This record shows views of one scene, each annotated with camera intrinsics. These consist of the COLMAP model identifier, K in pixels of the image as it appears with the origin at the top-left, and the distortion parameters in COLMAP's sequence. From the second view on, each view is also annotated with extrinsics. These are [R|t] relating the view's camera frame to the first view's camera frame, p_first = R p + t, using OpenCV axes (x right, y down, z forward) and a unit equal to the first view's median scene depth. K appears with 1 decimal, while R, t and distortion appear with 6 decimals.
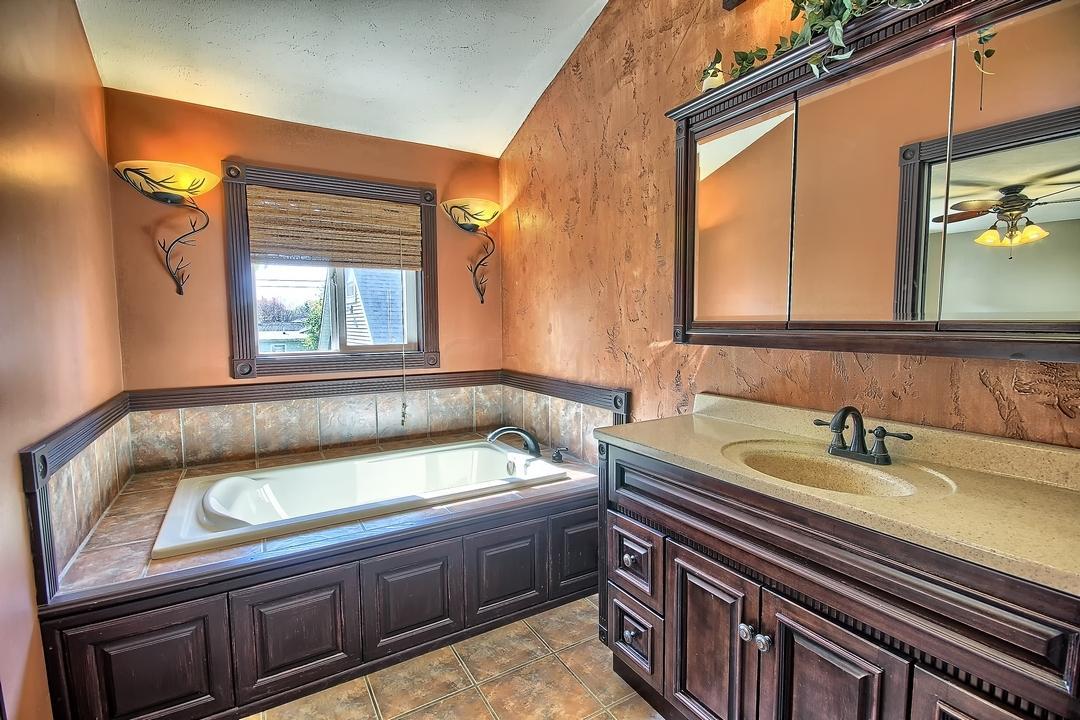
lens RADIAL K [[489.8, 0, 553.7], [0, 489.8, 364.1], [0, 0, 1]] dist [0.001603, -0.000098]
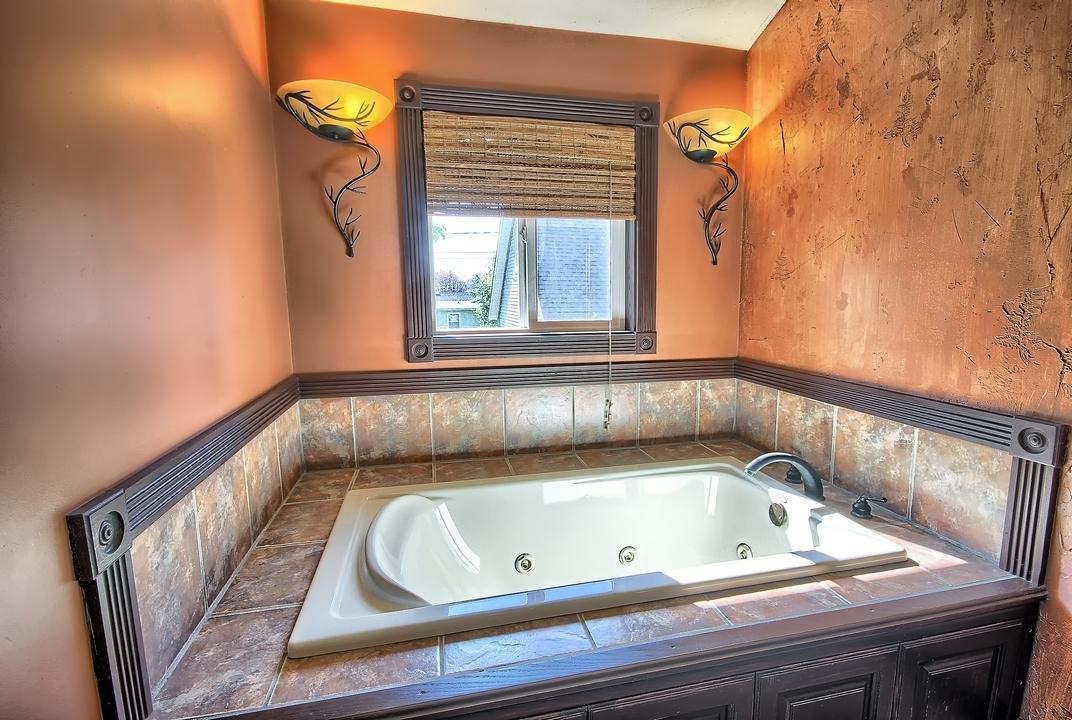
lens RADIAL K [[496.7, 0, 578.1], [0, 496.7, 367.4], [0, 0, 1]] dist [-0.002659, 0.000237]
pose [[0.964218, 0.039282, -0.262186, -0.193118], [-0.022377, 0.997492, 0.067156, -0.025011], [0.264166, -0.058886, 0.962678, 0.326564]]
